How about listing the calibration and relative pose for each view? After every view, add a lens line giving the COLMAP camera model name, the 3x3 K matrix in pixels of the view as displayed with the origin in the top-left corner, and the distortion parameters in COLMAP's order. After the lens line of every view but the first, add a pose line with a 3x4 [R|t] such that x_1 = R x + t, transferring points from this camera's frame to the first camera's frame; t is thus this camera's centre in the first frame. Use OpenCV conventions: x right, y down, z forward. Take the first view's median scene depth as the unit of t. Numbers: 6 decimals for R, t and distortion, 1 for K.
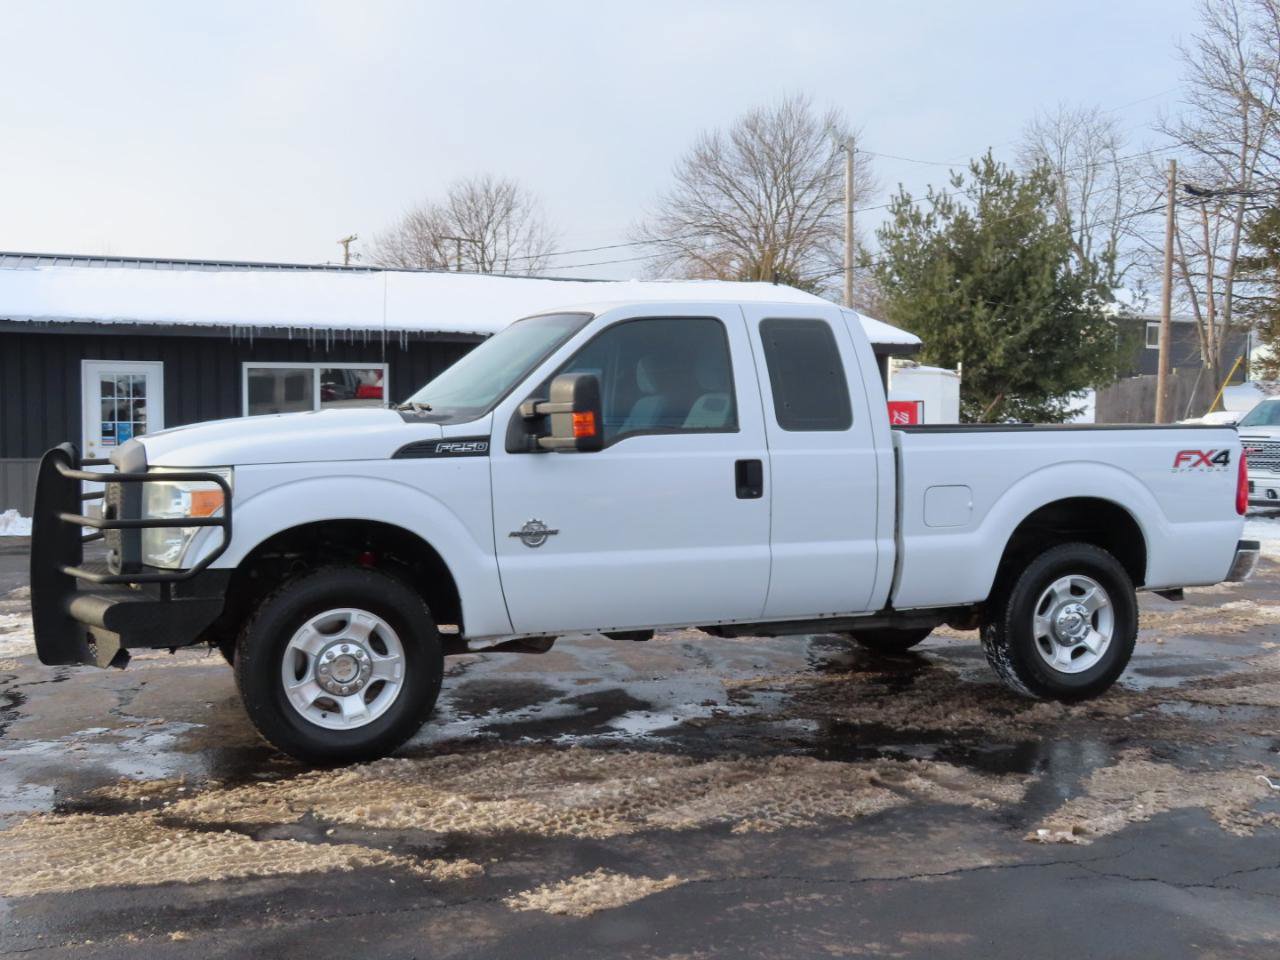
lens RADIAL K [[1372.6, 0, 647.8], [0, 1372.6, 486.0], [0, 0, 1]] dist [-0.018567, 0.000000]
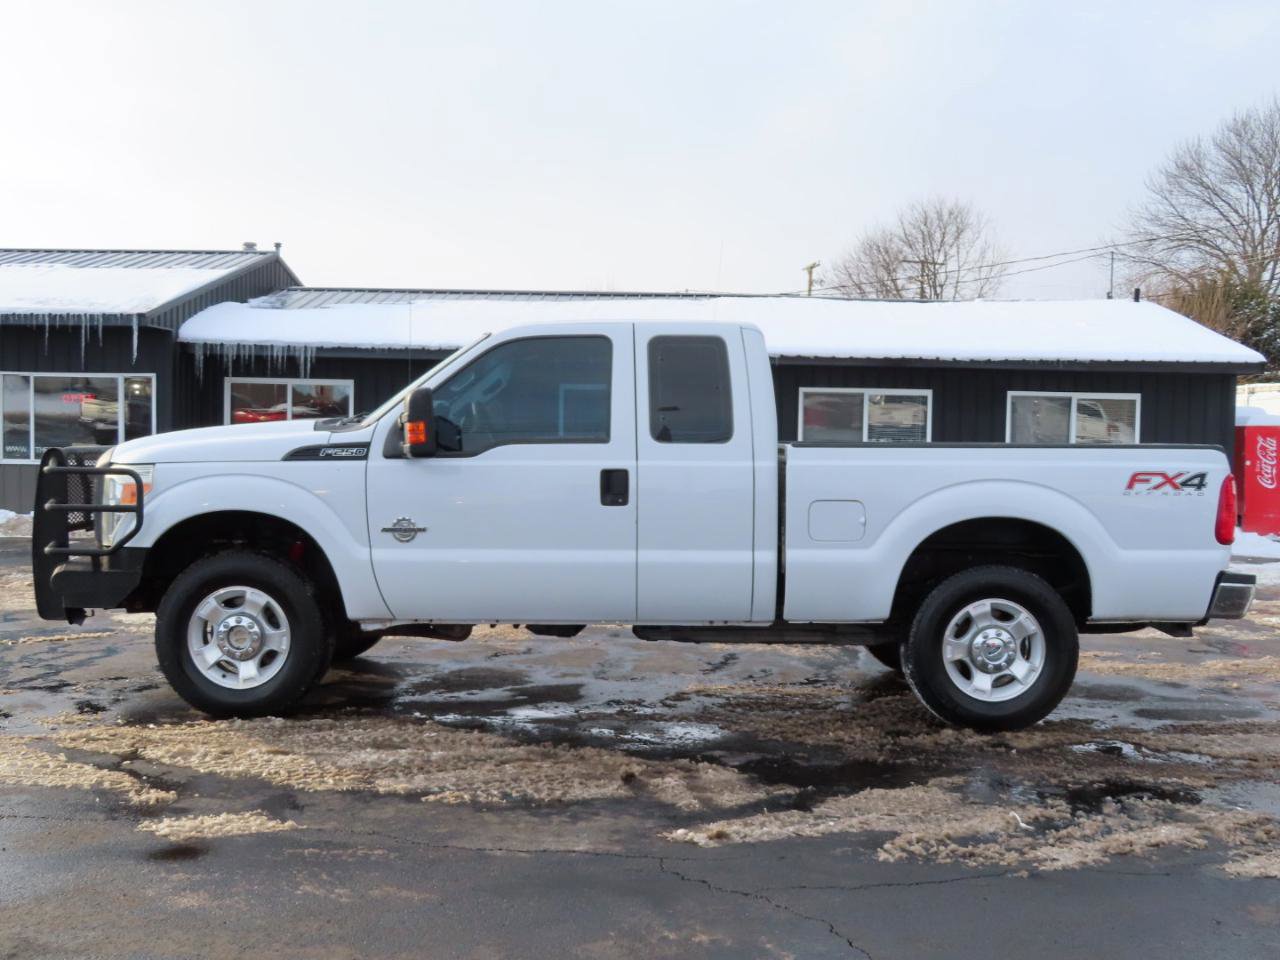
lens RADIAL K [[1372.6, 0, 651.5], [0, 1372.6, 482.0], [0, 0, 1]] dist [-0.018567, 0.000000]
pose [[0.932195, 0.023047, -0.361222, 0.476471], [-0.030429, 0.999428, -0.014761, 0.005389], [0.360675, 0.024752, 0.932363, 0.021631]]
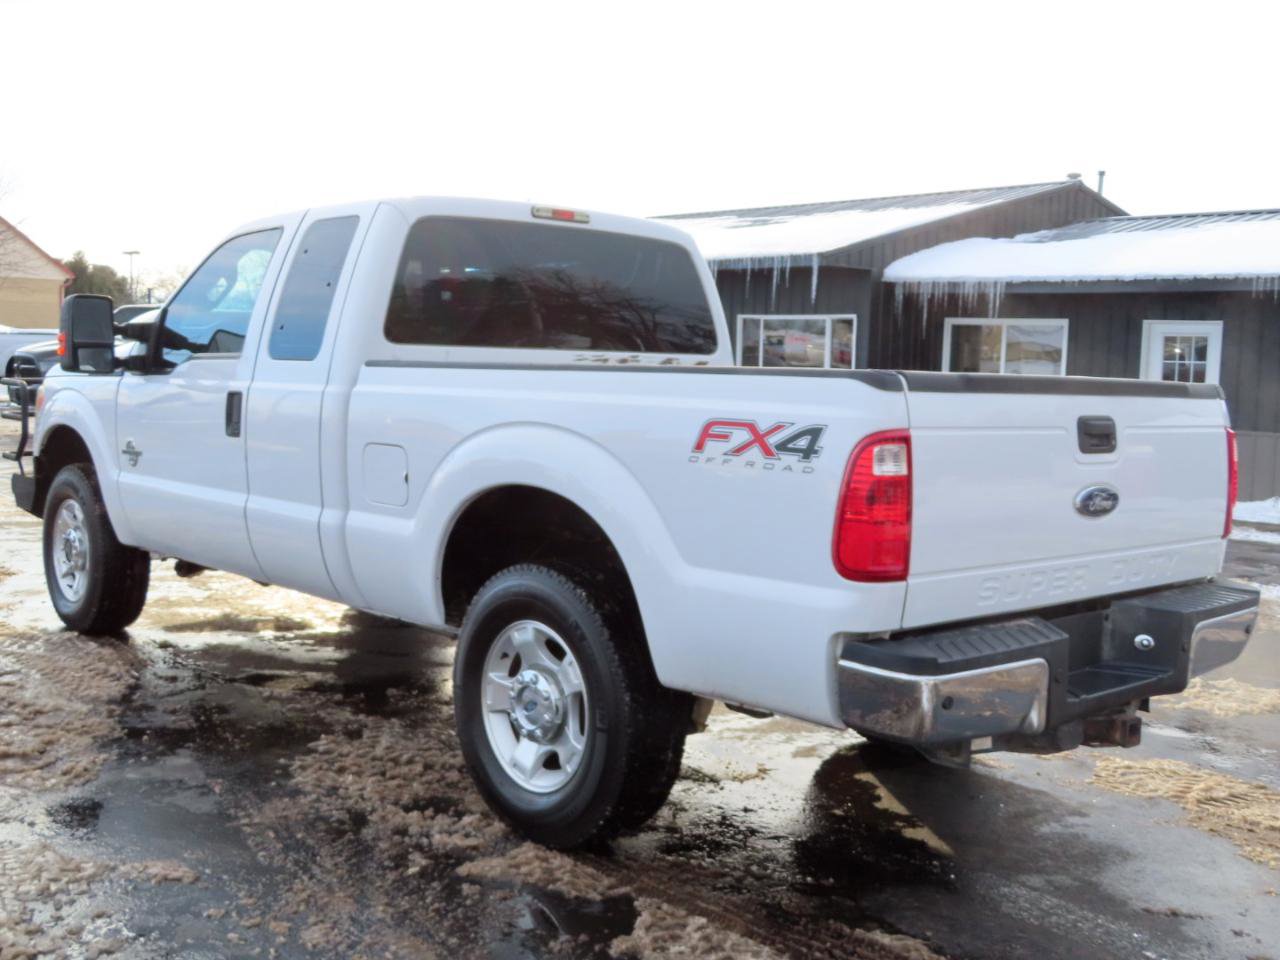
lens RADIAL K [[1372.6, 0, 643.1], [0, 1372.6, 483.4], [0, 0, 1]] dist [-0.018567, 0.000000]
pose [[0.361337, 0.089446, -0.928135, 0.946076], [-0.080118, 0.994685, 0.064668, -0.037021], [0.928987, 0.050994, 0.366583, 0.913795]]
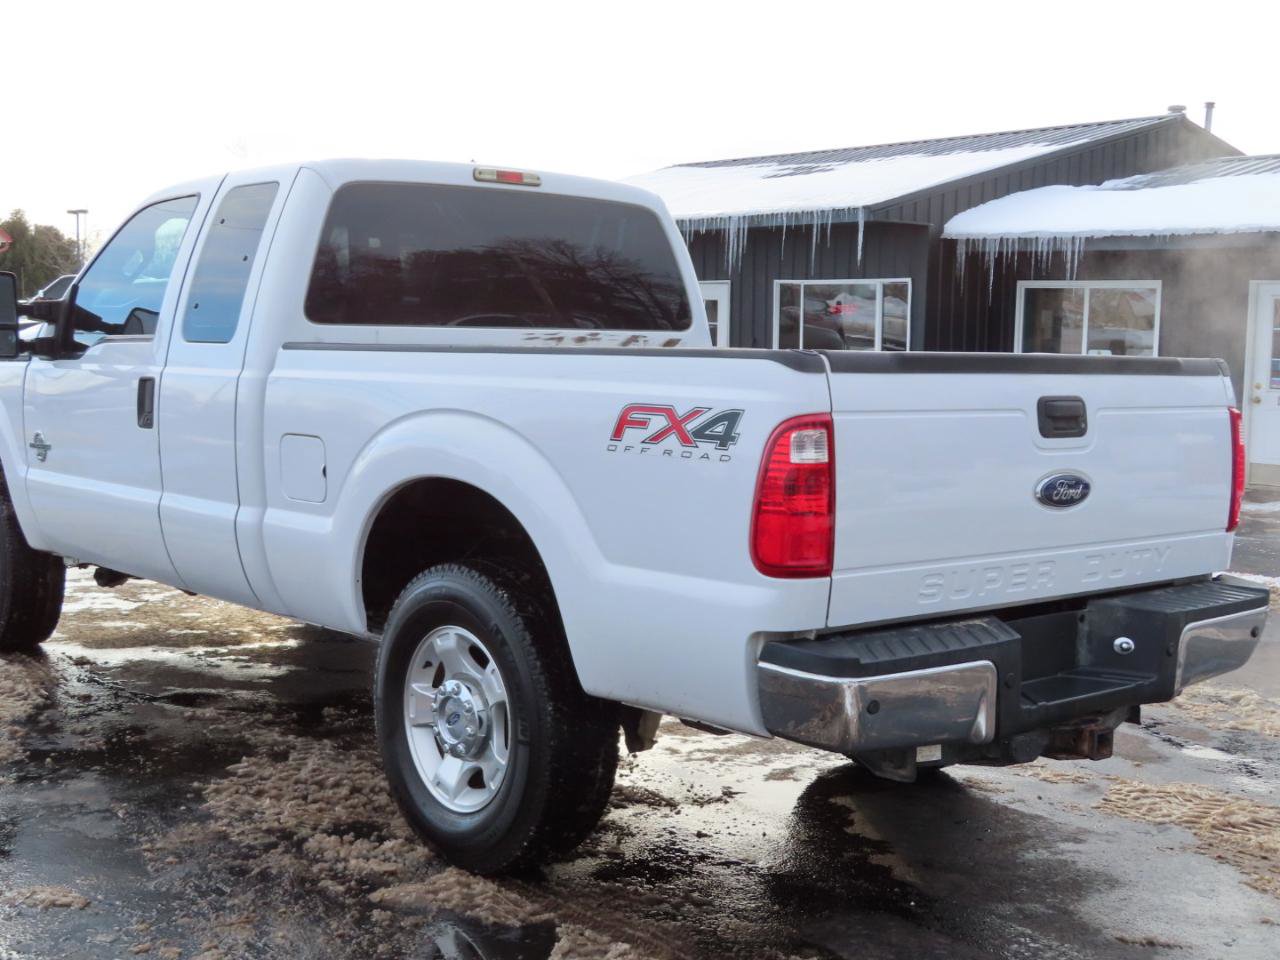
lens RADIAL K [[1638.8, 0, 644.9], [0, 1638.8, 480.8], [0, 0, 1]] dist [-0.003573, 0.000000]
pose [[0.335967, 0.087504, -0.937800, 1.018127], [-0.070407, 0.995223, 0.067639, -0.042569], [0.939239, 0.043303, 0.340523, 0.938933]]
